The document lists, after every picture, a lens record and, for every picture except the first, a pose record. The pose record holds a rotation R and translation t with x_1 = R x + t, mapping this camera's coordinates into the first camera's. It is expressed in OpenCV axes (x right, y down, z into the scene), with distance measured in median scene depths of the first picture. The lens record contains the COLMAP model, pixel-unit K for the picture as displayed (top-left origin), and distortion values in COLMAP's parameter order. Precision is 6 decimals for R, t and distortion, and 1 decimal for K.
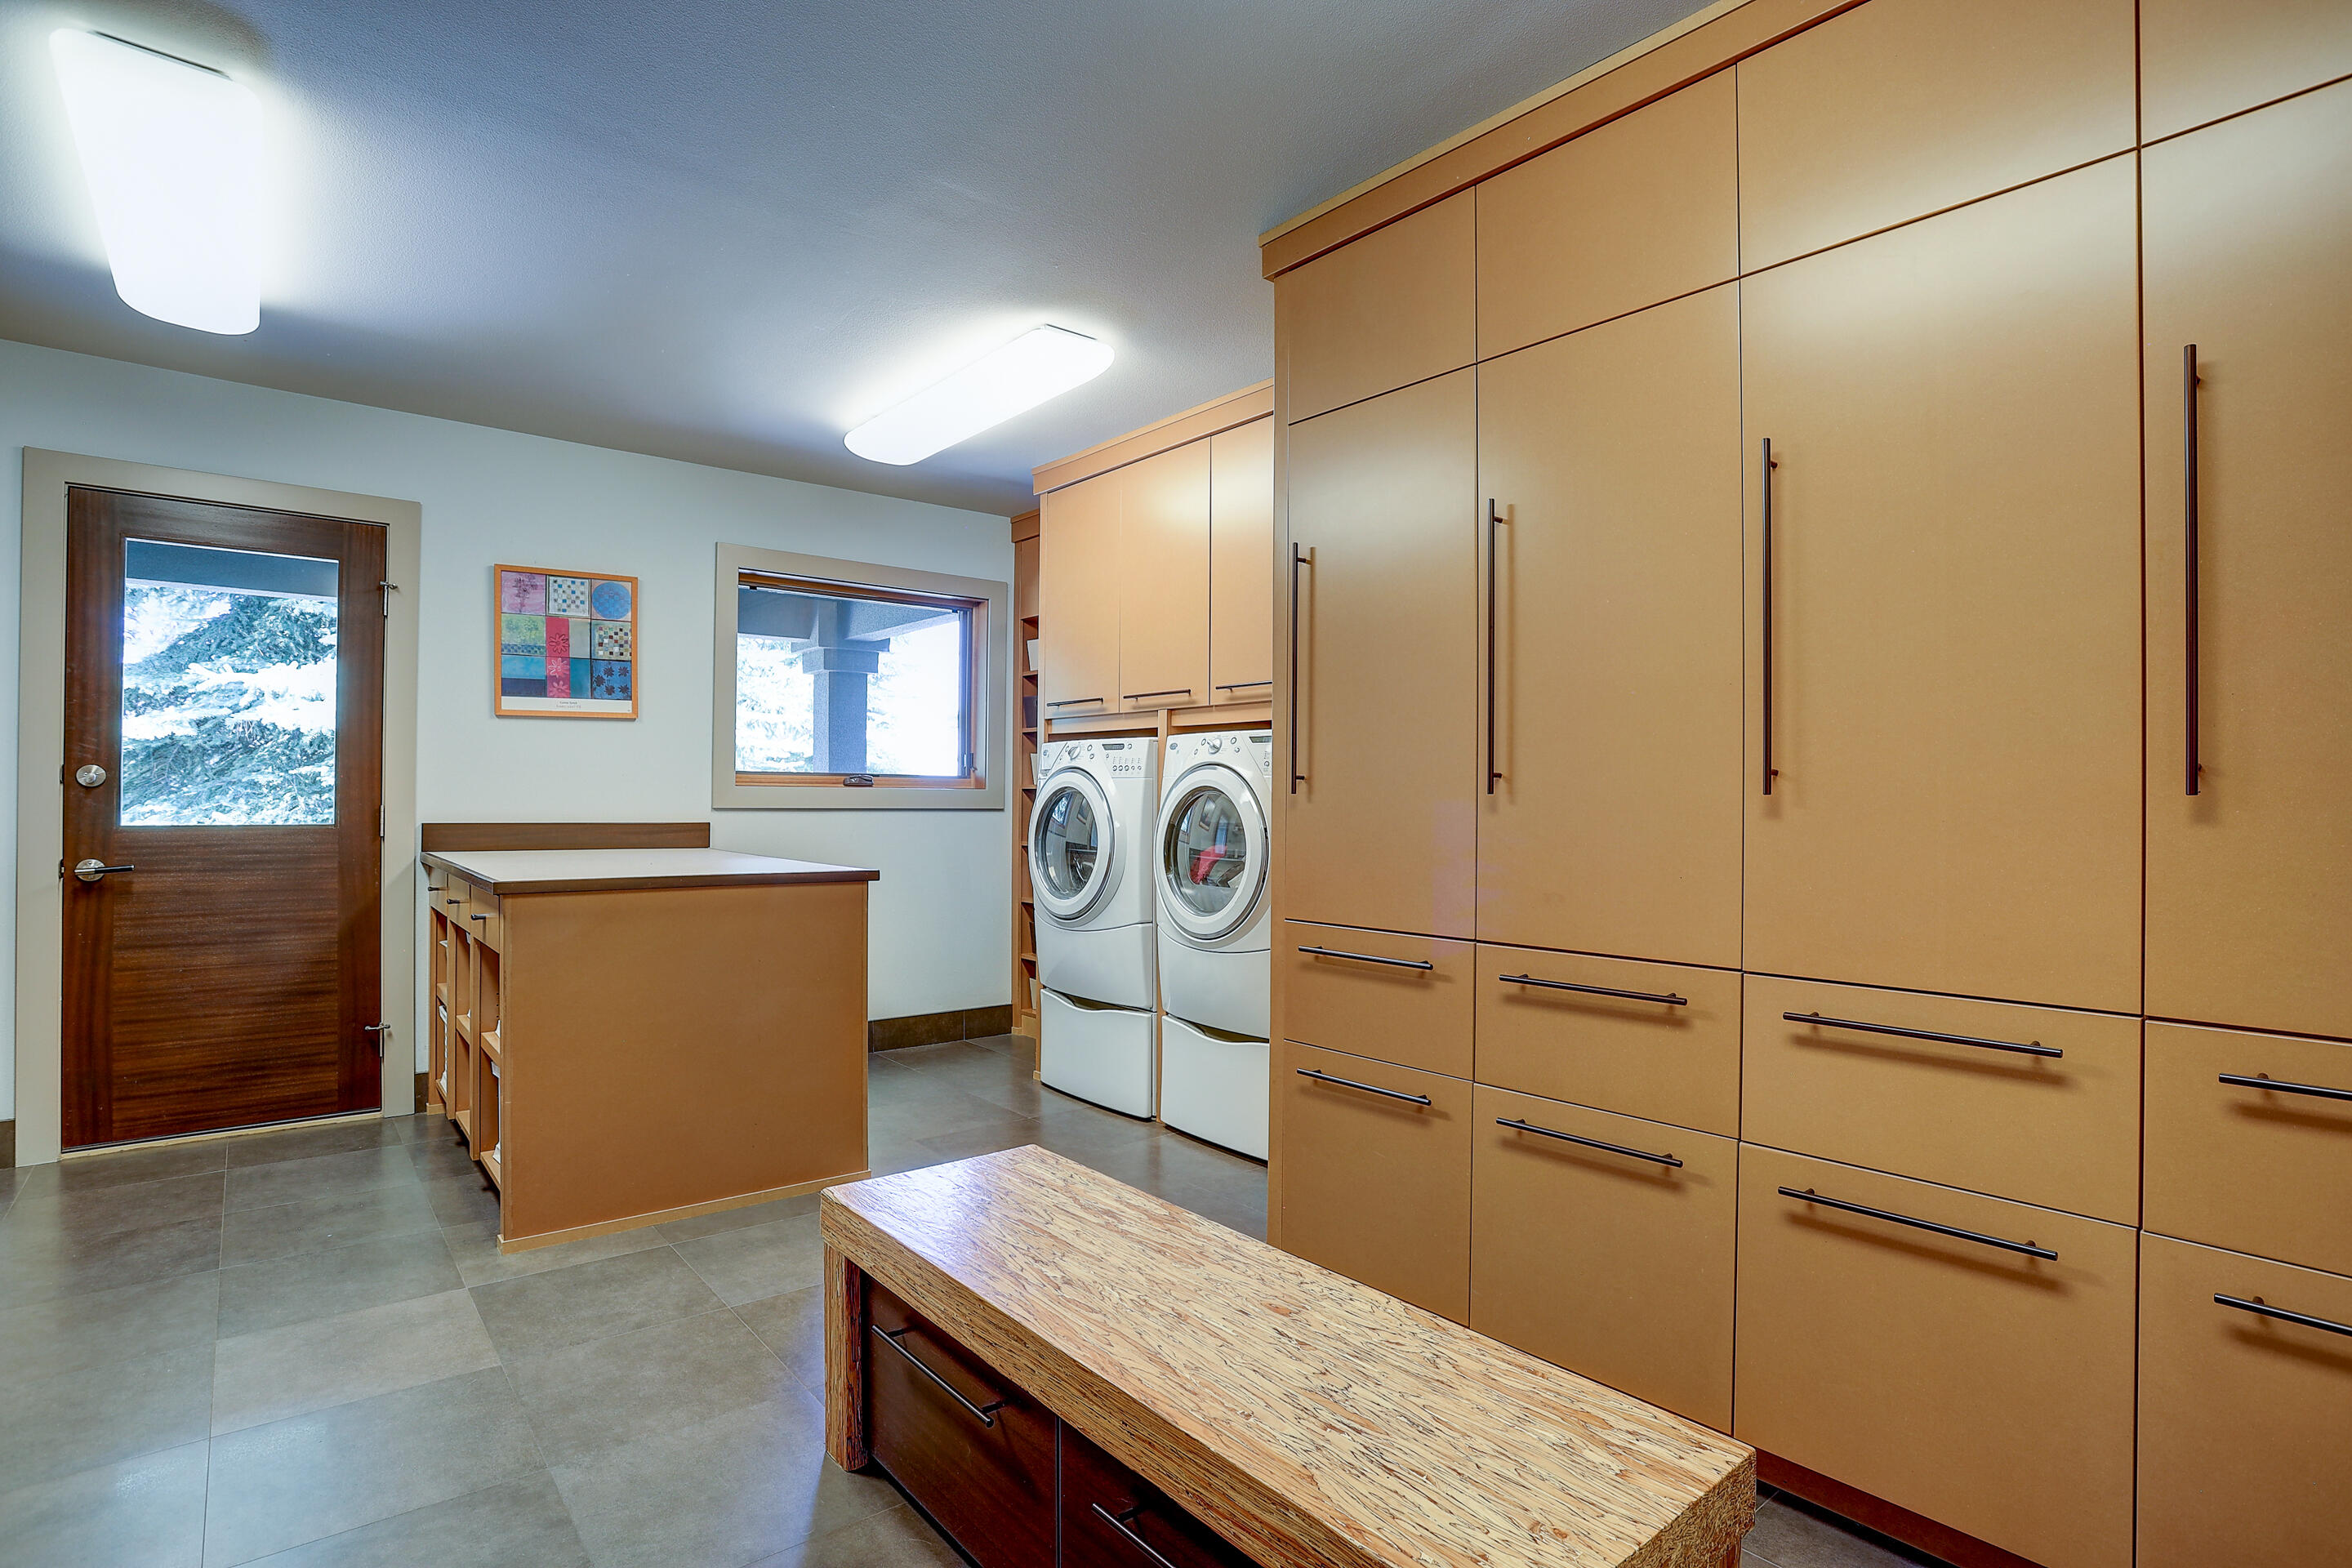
lens RADIAL K [[1181.2, 0, 1194.4], [0, 1181.2, 791.0], [0, 0, 1]] dist [-0.074503, 0.032242]
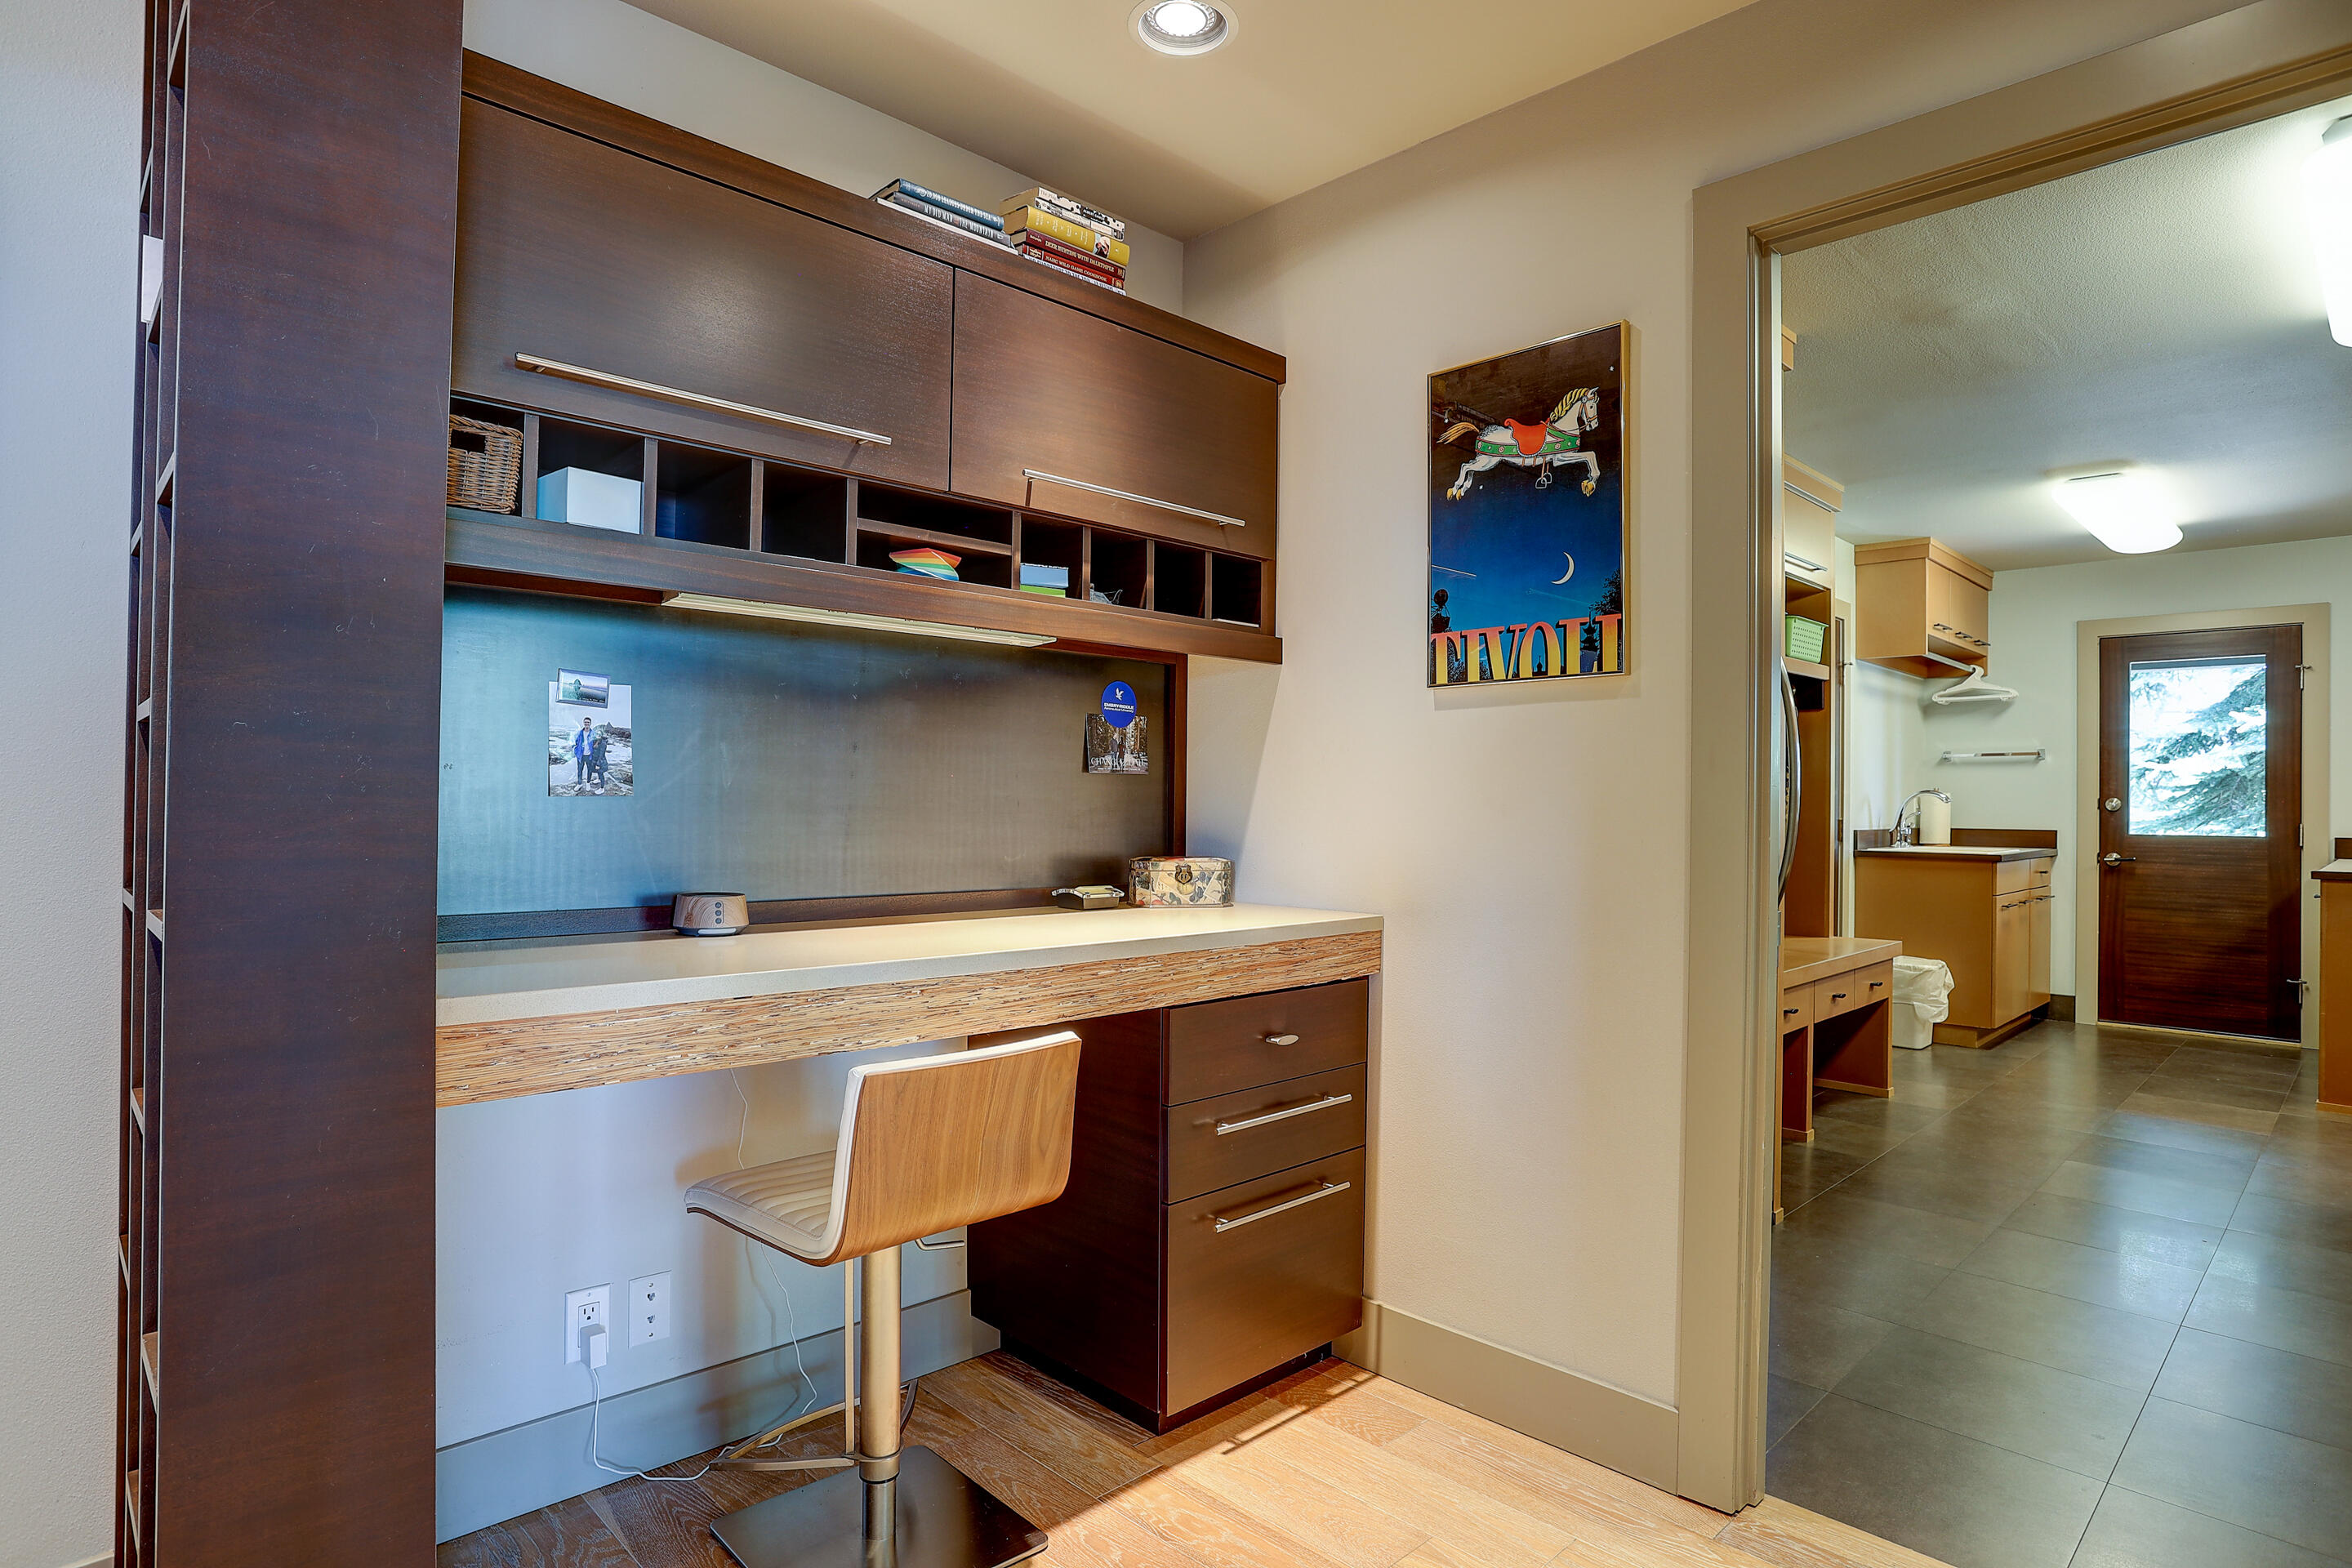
lens RADIAL K [[1286.8, 0, 1185.2], [0, 1286.8, 791.3], [0, 0, 1]] dist [-0.063390, 0.035314]
pose [[0.096755, -0.013614, -0.995215, 0.685443], [-0.004619, 0.999890, -0.014127, 0.000201], [0.995297, 0.005963, 0.096682, -0.510574]]
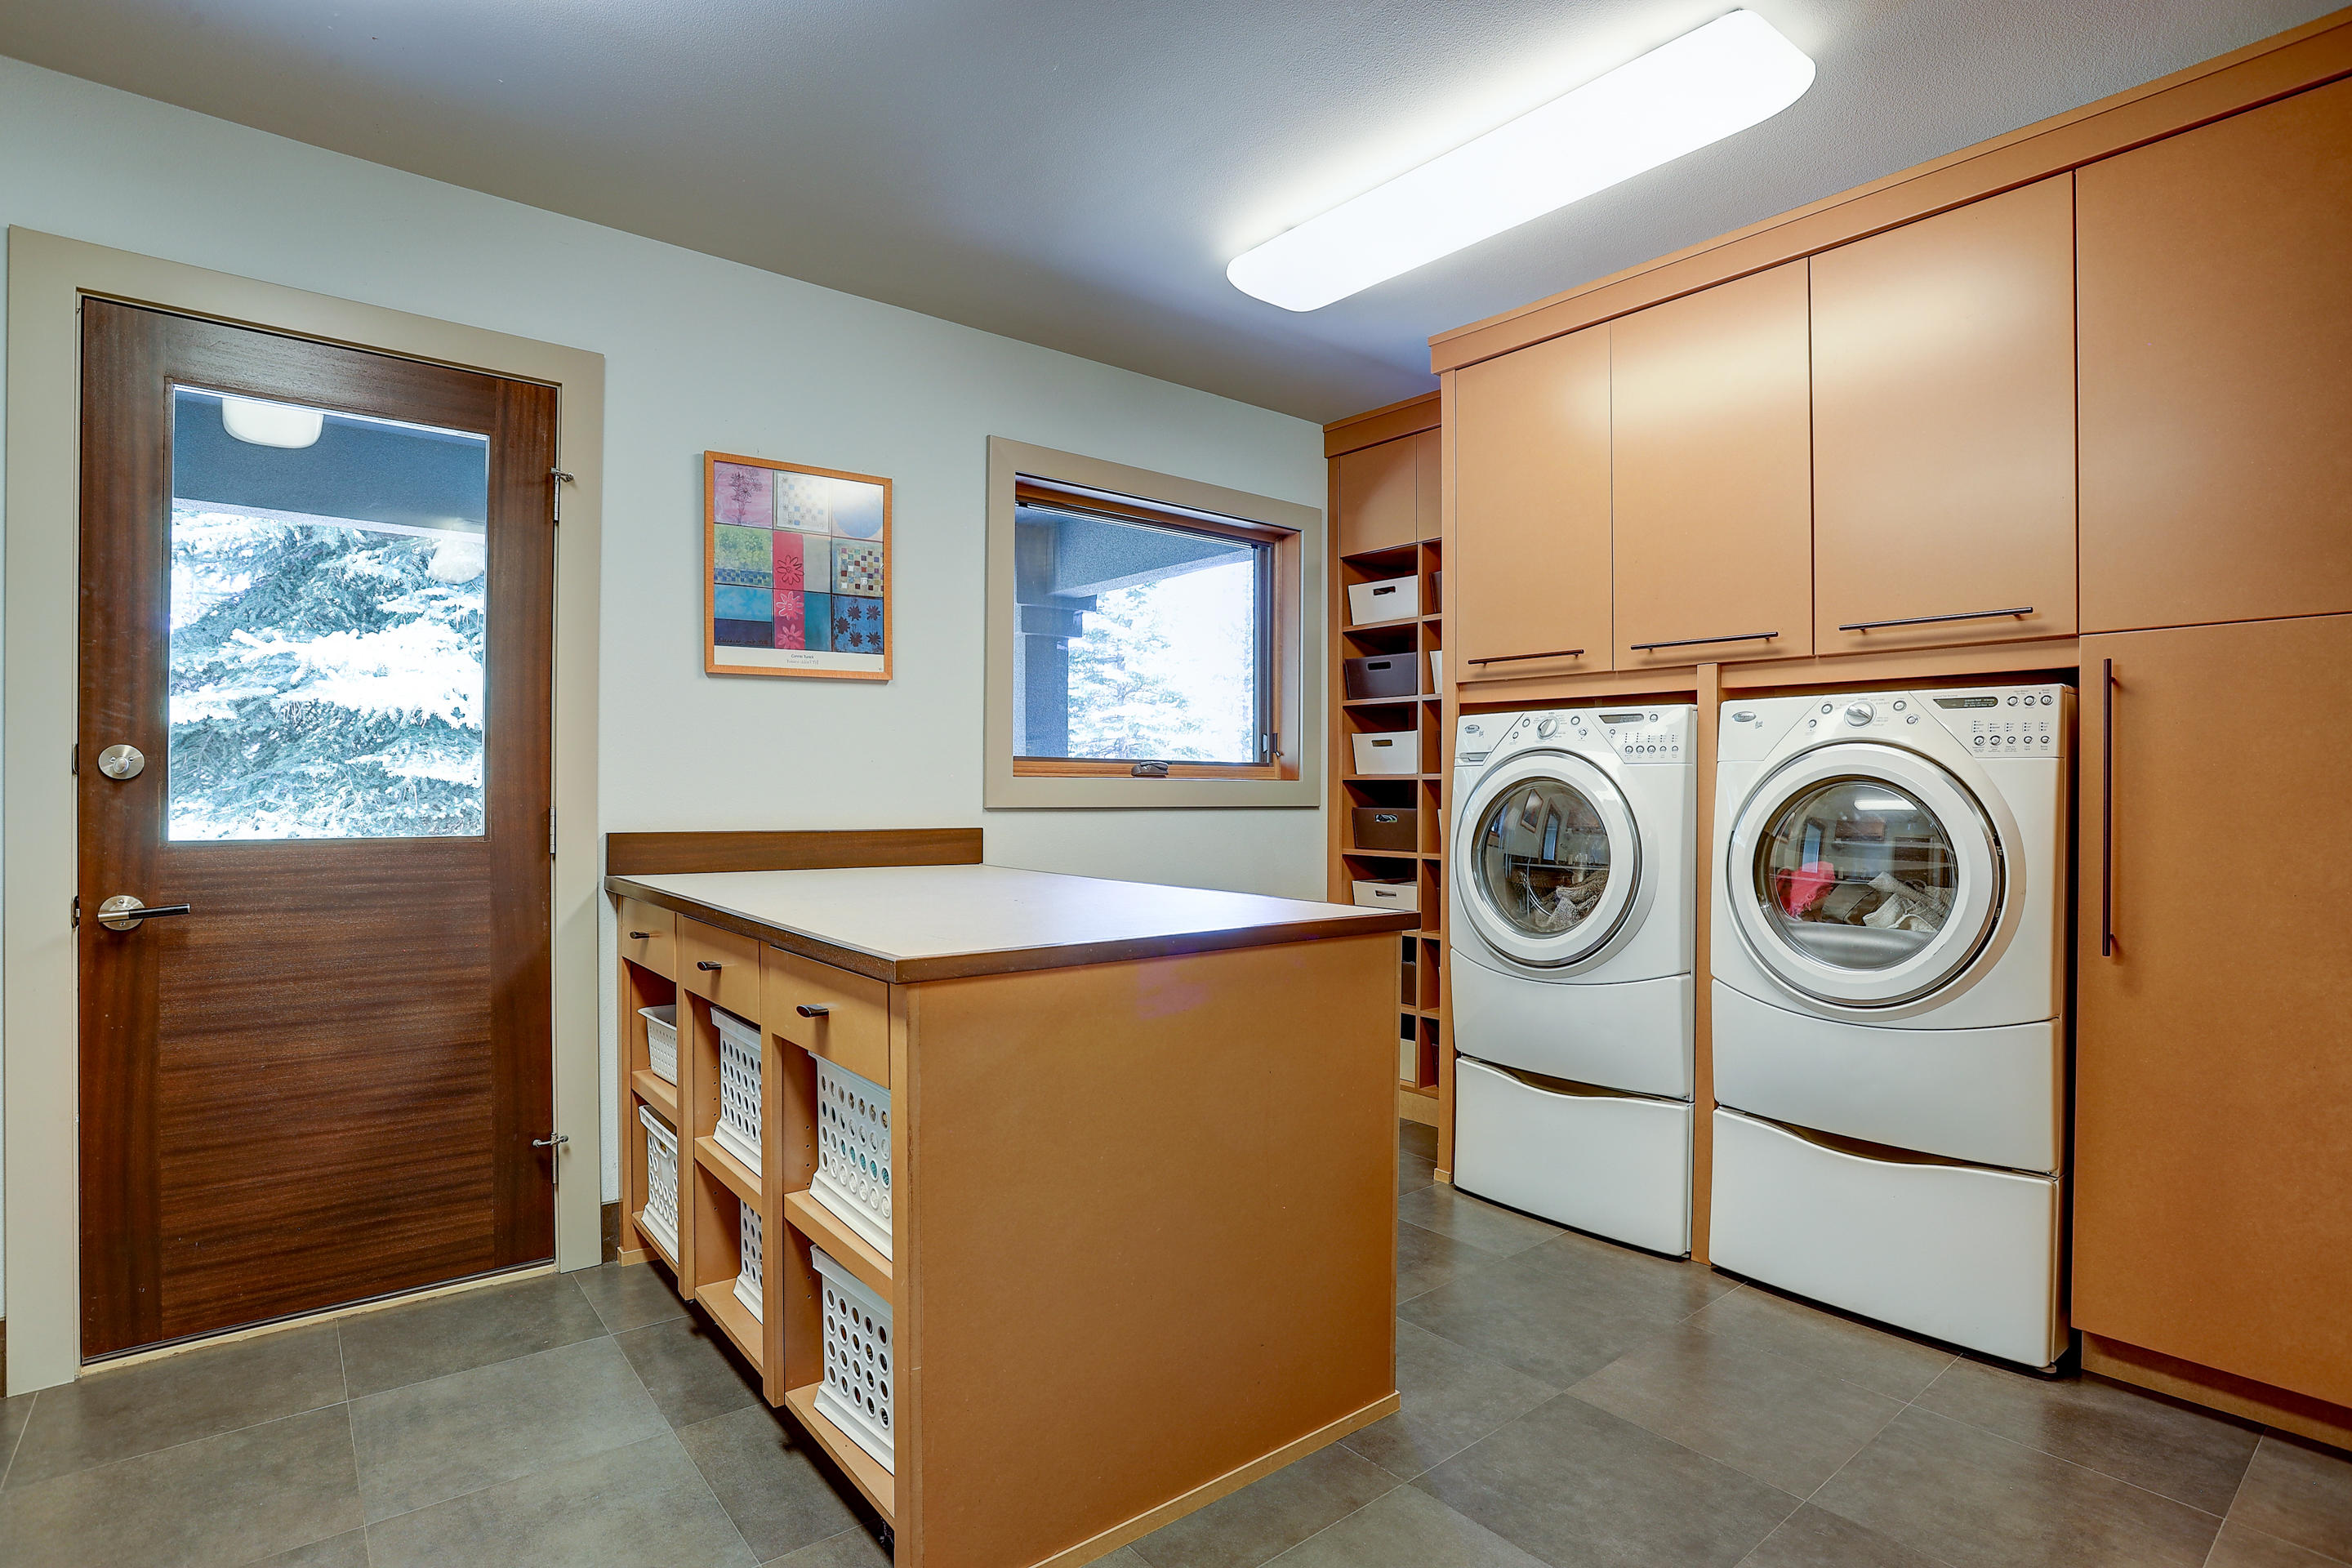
lens RADIAL K [[1181.2, 0, 1194.4], [0, 1181.2, 791.0], [0, 0, 1]] dist [-0.074503, 0.032242]
pose [[0.999958, -0.002100, -0.008878, -0.331105], [0.002165, 0.999971, 0.007254, -0.000531], [0.008863, -0.007272, 0.999934, 0.333494]]
